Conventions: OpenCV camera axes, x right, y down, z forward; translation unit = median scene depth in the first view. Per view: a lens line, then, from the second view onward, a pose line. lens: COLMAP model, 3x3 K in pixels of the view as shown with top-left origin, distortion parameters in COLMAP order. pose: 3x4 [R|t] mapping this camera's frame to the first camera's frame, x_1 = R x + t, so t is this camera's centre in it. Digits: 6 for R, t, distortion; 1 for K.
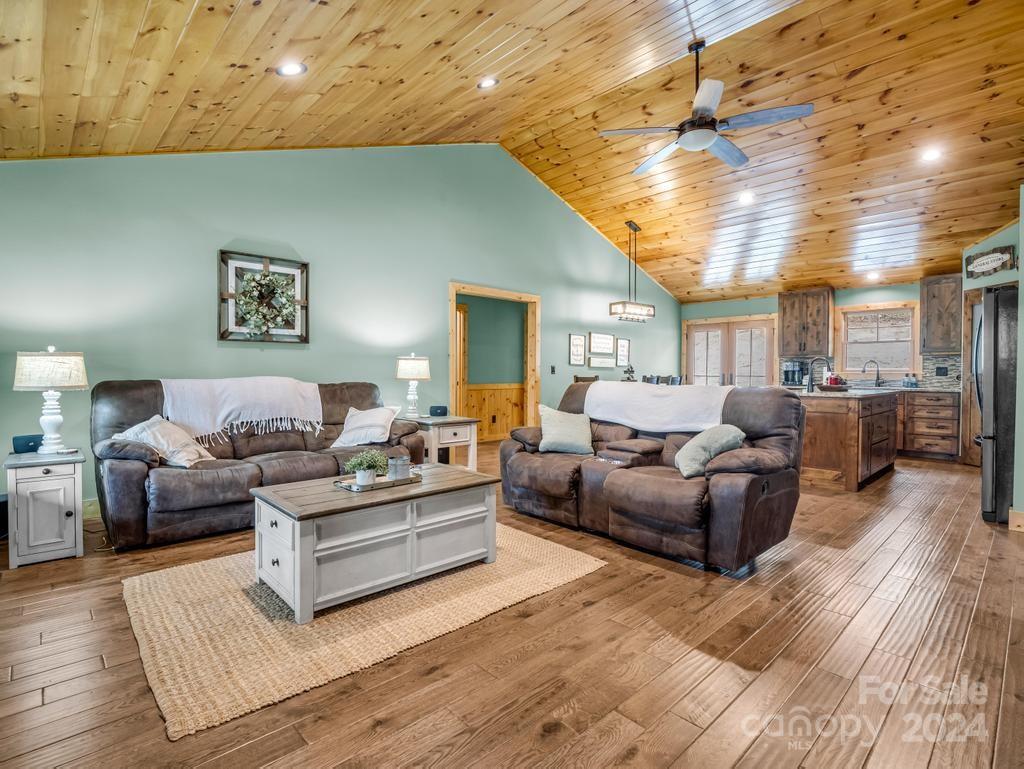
lens RADIAL K [[511.0, 0, 500.2], [0, 511.0, 384.1], [0, 0, 1]] dist [-0.015014, -0.001671]
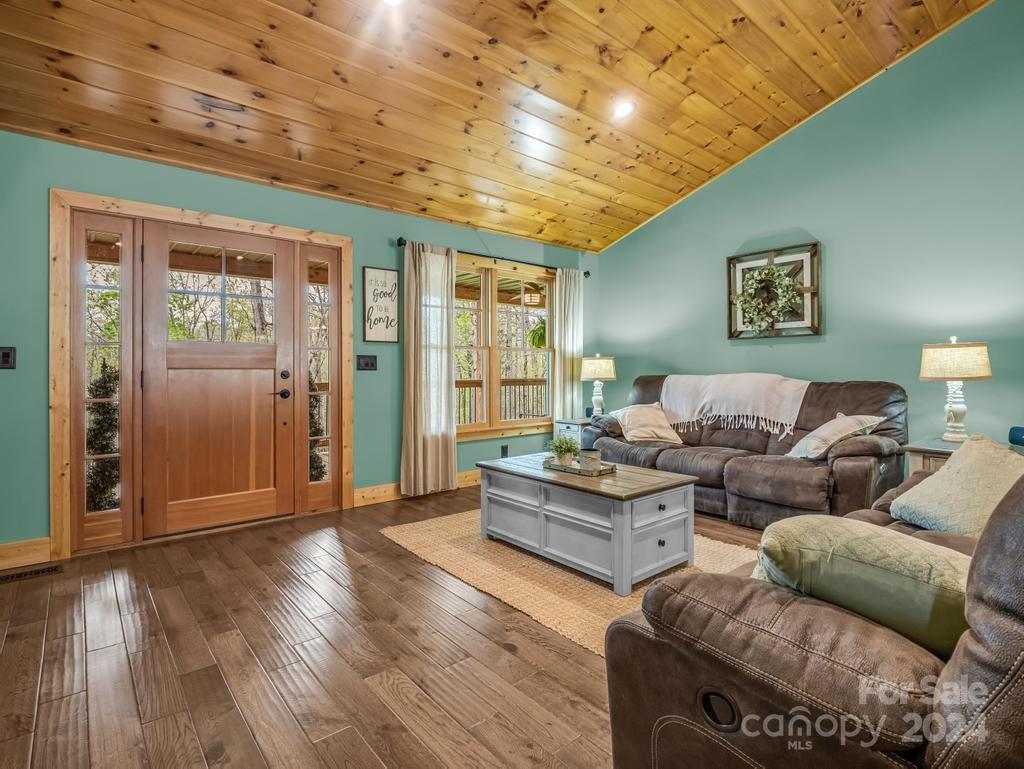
lens RADIAL K [[511.0, 0, 508.5], [0, 511.0, 364.0], [0, 0, 1]] dist [-0.015014, -0.001671]
pose [[-0.035612, -0.012212, -0.999291, 0.365851], [-0.018626, 0.999760, -0.011554, -0.007669], [0.999192, 0.018202, -0.035831, 0.369110]]
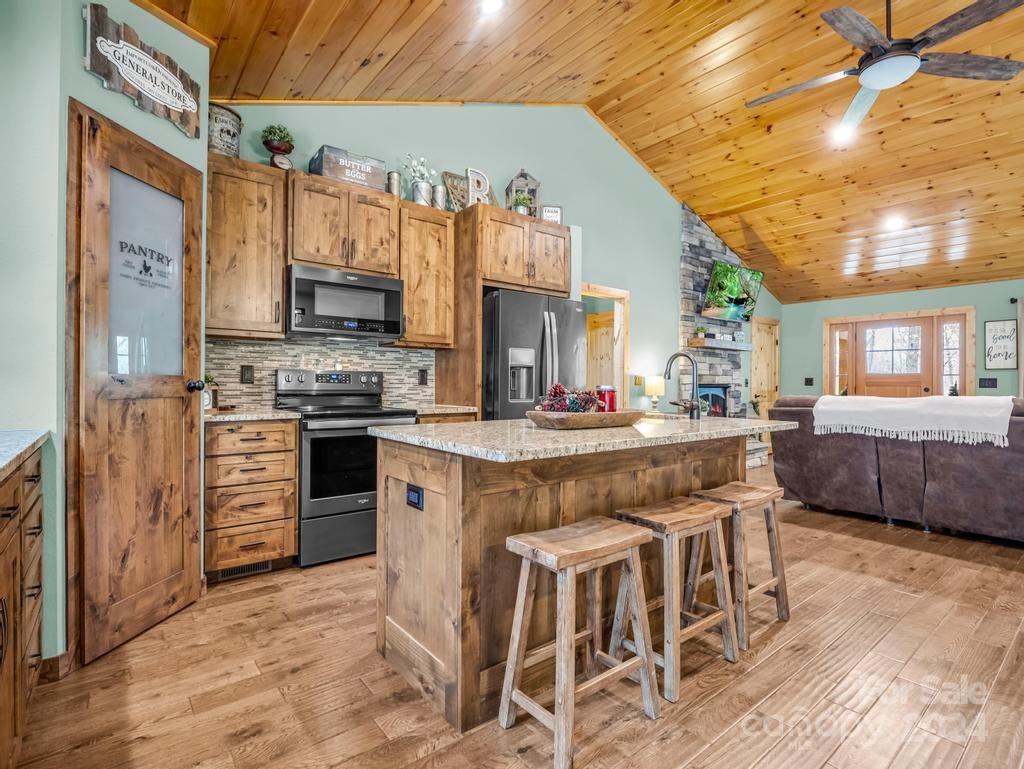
lens RADIAL K [[511.0, 0, 519.3], [0, 511.0, 382.7], [0, 0, 1]] dist [-0.015014, -0.001671]
pose [[-0.998625, -0.010676, 0.051319, 0.603286], [-0.009774, 0.999794, 0.017793, -0.022364], [-0.051499, 0.017267, -0.998524, 1.216221]]
